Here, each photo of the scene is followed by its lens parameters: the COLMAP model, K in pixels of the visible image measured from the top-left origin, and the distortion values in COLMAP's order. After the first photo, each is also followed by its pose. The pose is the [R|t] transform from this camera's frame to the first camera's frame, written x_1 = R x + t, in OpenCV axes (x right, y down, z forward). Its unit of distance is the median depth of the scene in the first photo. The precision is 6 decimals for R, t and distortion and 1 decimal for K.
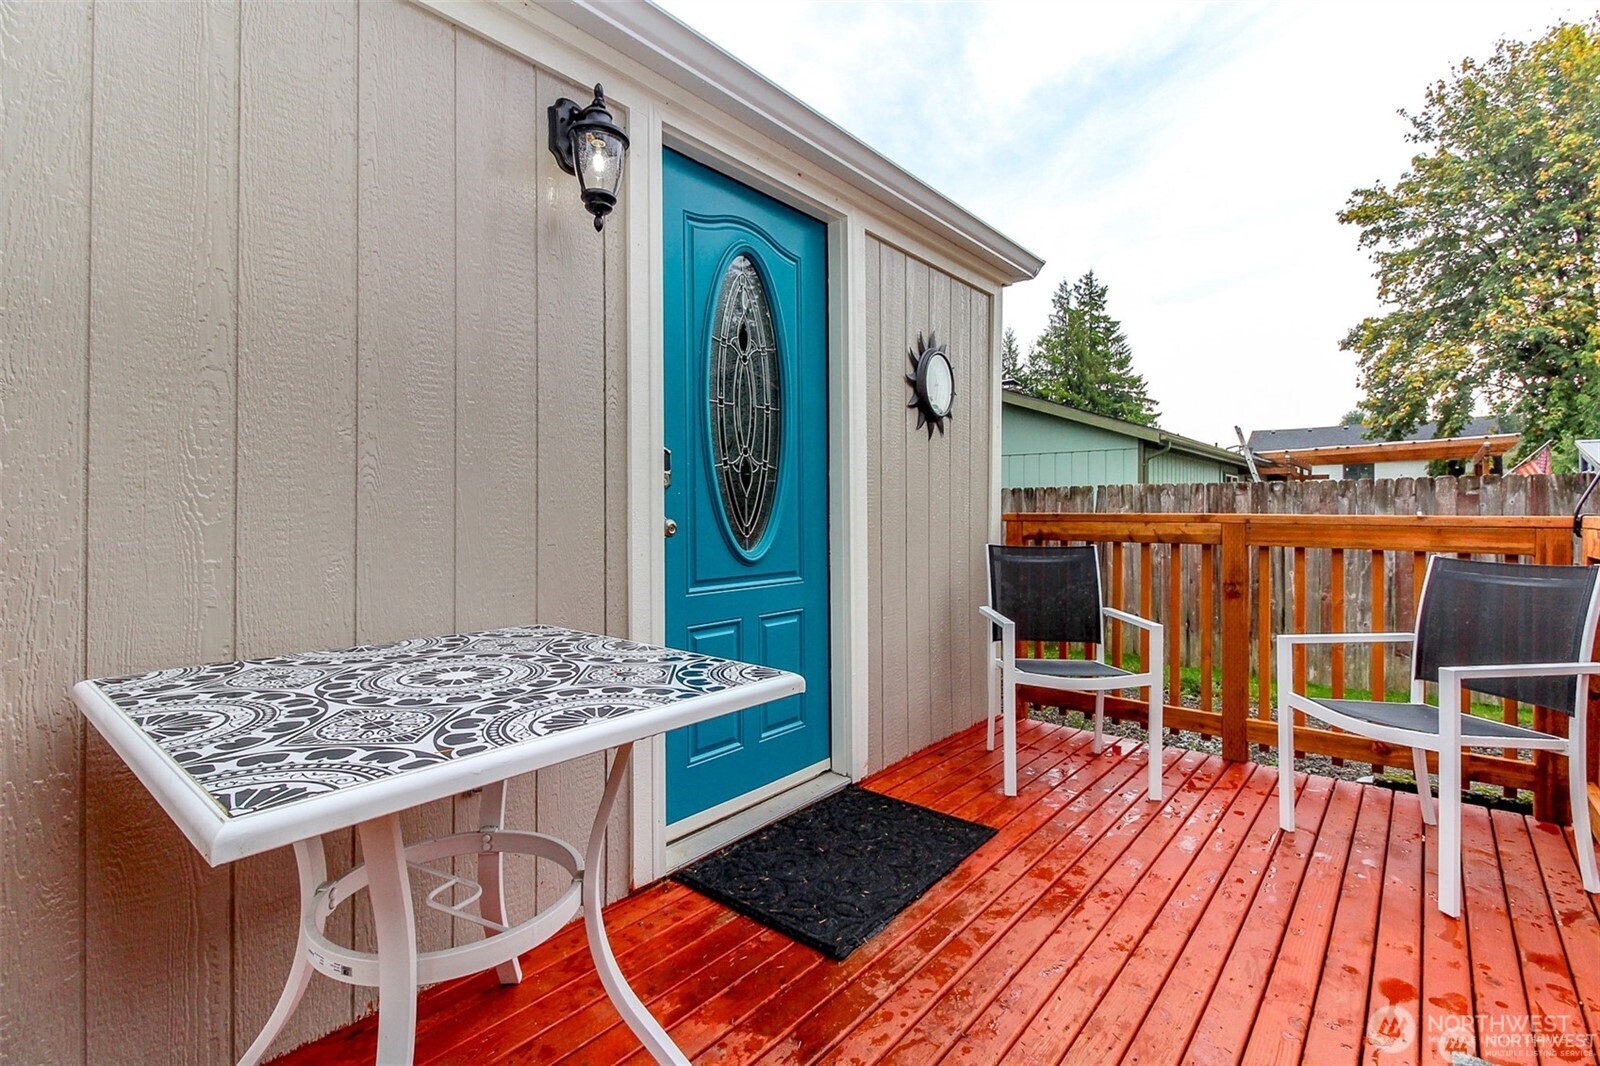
lens RADIAL K [[728.0, 0, 775.8], [0, 728.0, 506.0], [0, 0, 1]] dist [0.001585, 0.000115]
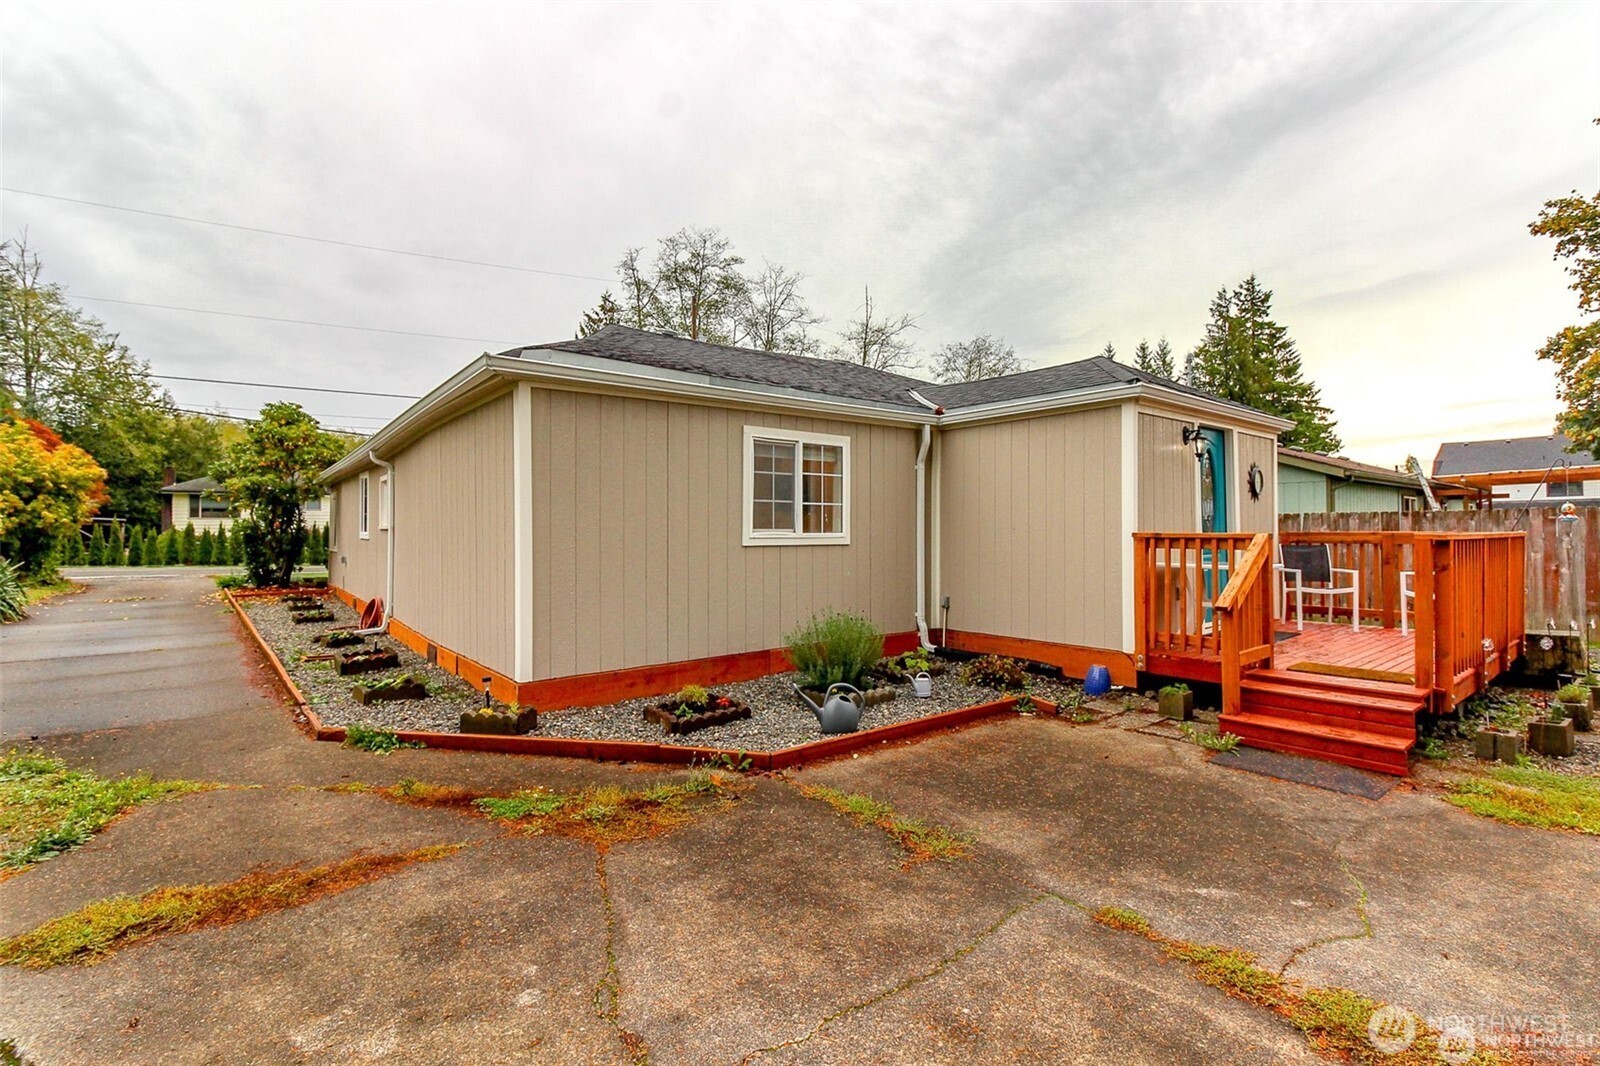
lens RADIAL K [[717.9, 0, 801.7], [0, 717.9, 518.0], [0, 0, 1]] dist [-0.004037, -0.000691]
pose [[0.987770, -0.011949, -0.155460, -0.051340], [0.010192, 0.999875, -0.012093, -0.001401], [0.155585, 0.010360, 0.987768, -0.091676]]
